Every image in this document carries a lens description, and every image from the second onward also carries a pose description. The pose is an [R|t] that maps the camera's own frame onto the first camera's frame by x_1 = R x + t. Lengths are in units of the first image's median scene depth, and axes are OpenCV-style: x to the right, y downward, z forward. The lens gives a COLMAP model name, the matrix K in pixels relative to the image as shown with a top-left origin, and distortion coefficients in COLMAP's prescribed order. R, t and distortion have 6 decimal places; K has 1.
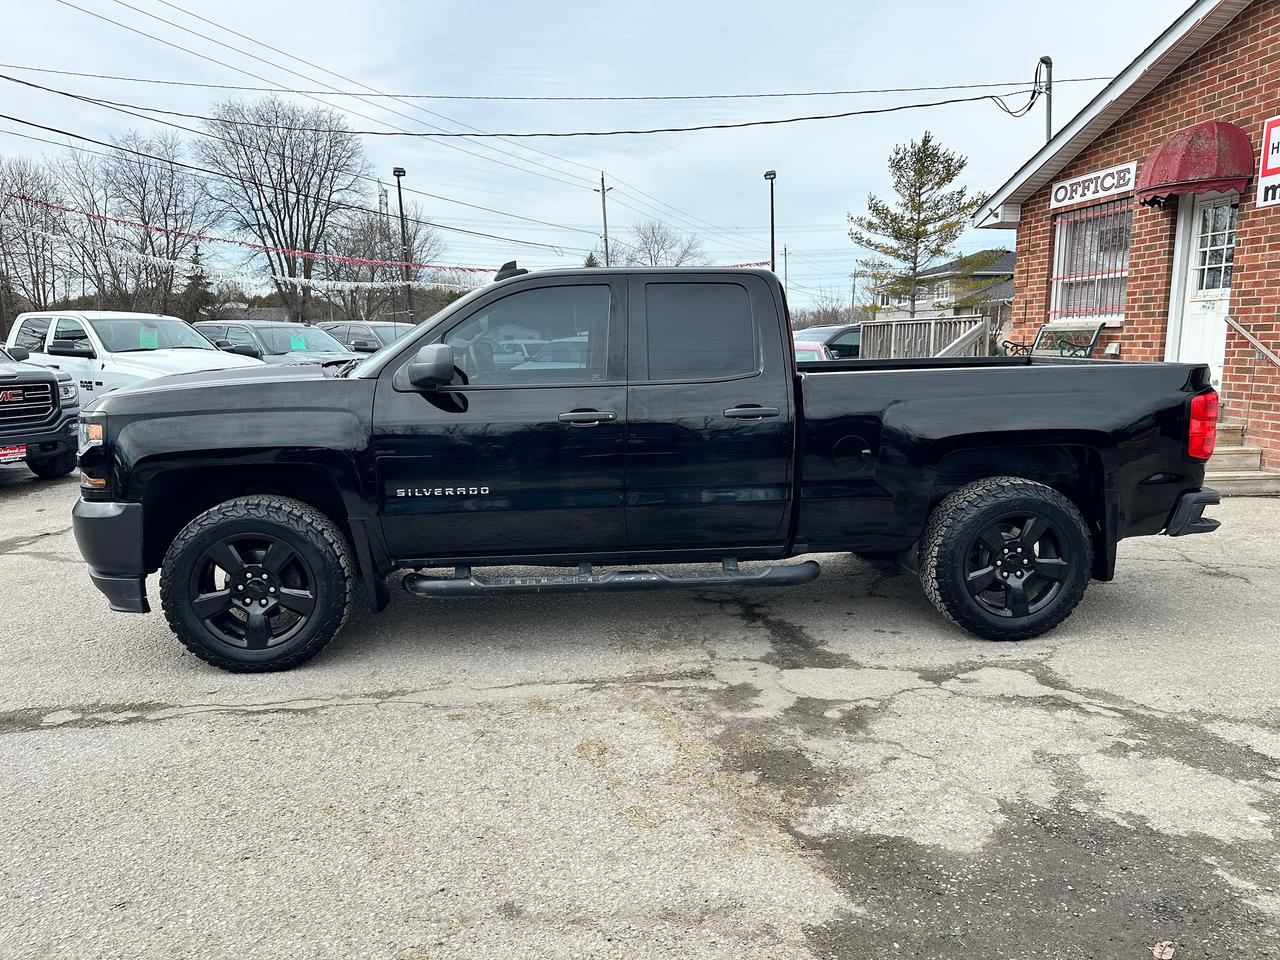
lens RADIAL K [[895.7, 0, 634.9], [0, 895.7, 486.4], [0, 0, 1]] dist [0.026395, -0.031072]
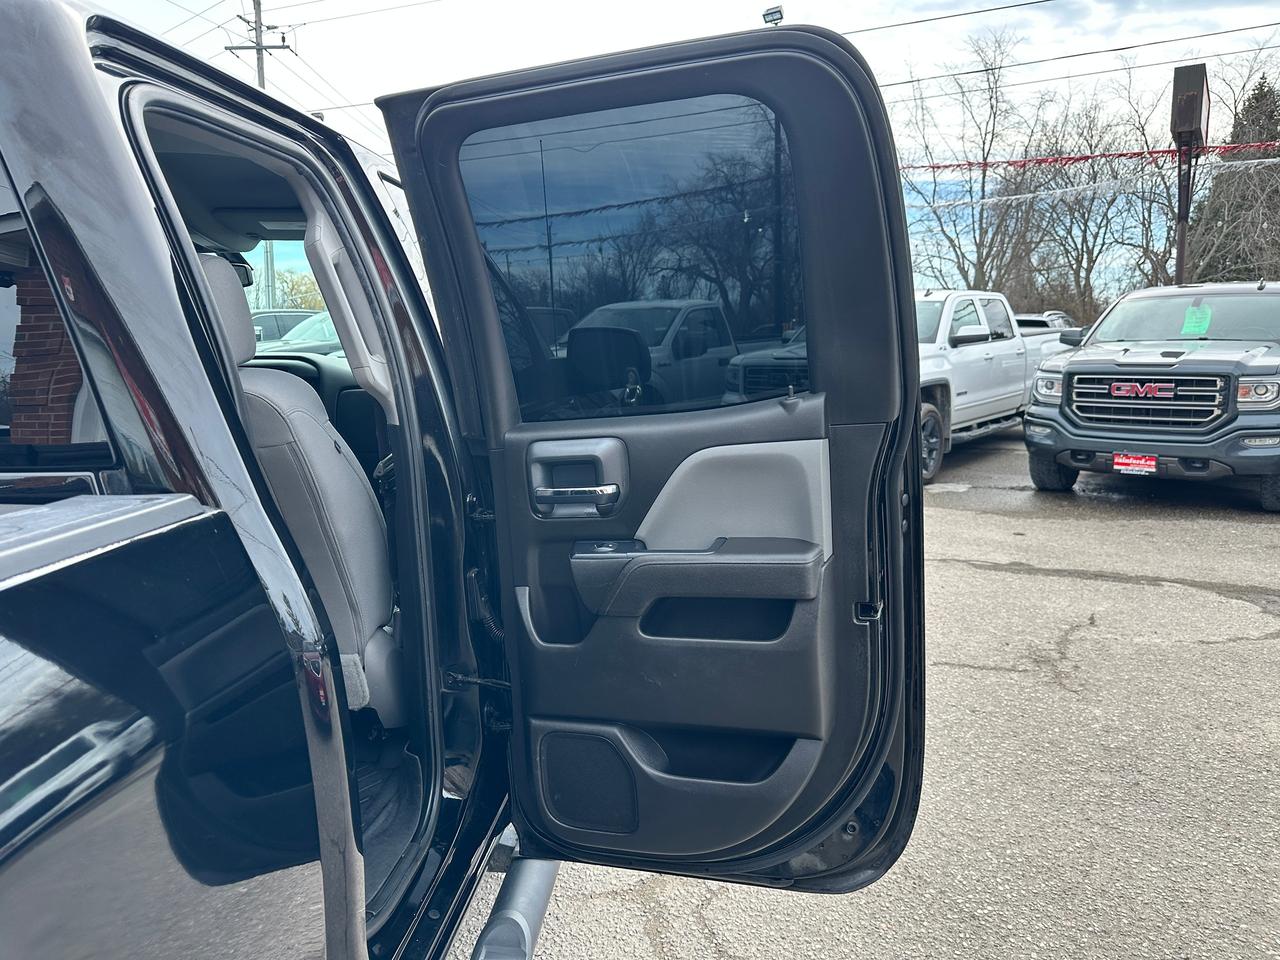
lens RADIAL K [[895.7, 0, 634.9], [0, 895.7, 486.4], [0, 0, 1]] dist [0.026395, -0.031072]
pose [[-0.198338, 0.174814, -0.964418, 0.176944], [-0.139865, 0.968848, 0.204381, -0.145881], [0.970103, 0.175425, -0.167709, 0.902248]]
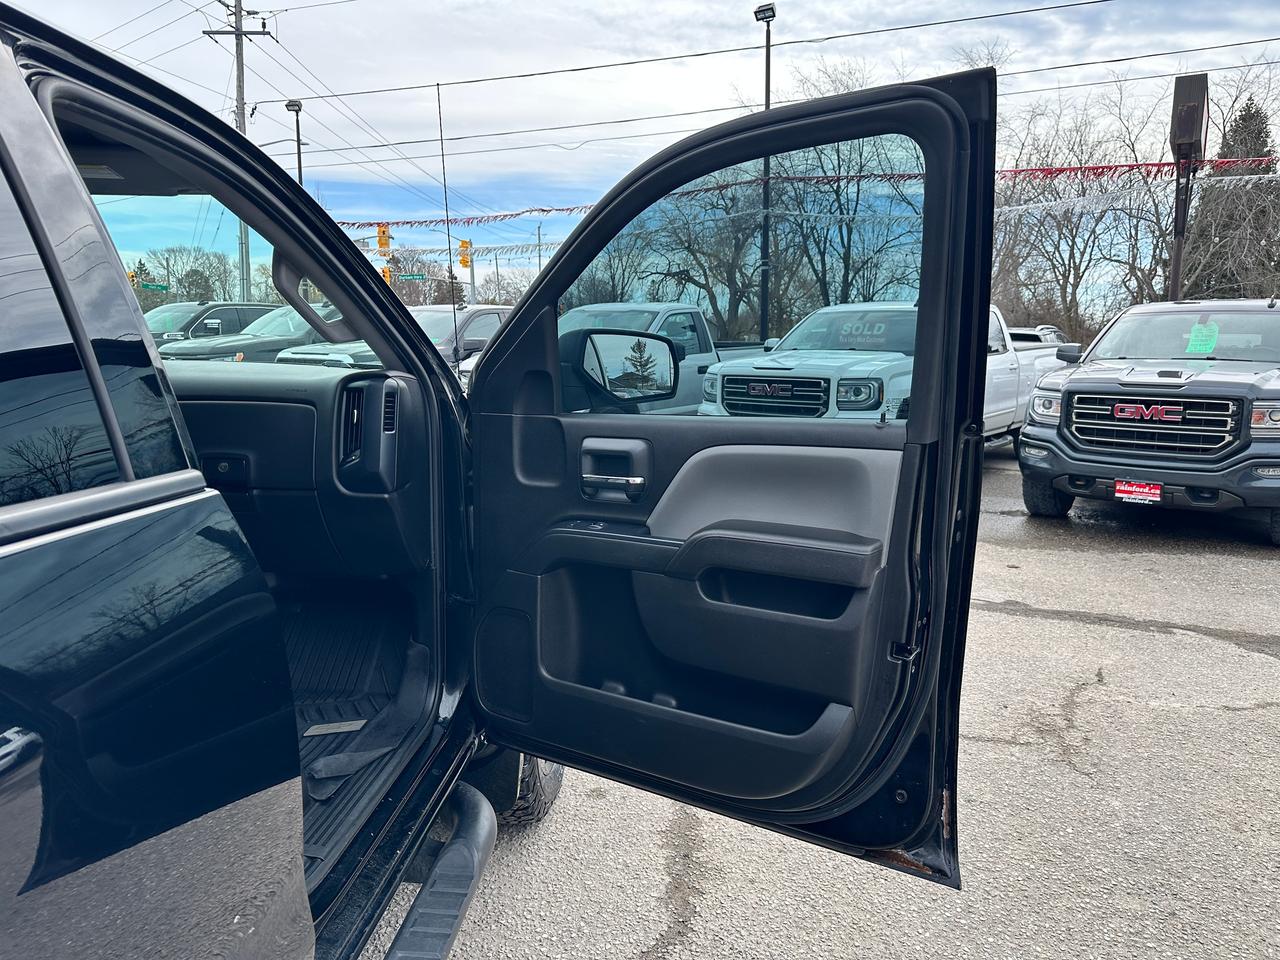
lens RADIAL K [[893.4, 0, 642.8], [0, 893.4, 489.2], [0, 0, 1]] dist [0.032455, -0.034489]
pose [[-0.178768, 0.169614, -0.969161, 0.086656], [-0.165562, 0.965797, 0.199565, -0.146351], [0.969861, 0.196132, -0.144572, 0.908155]]
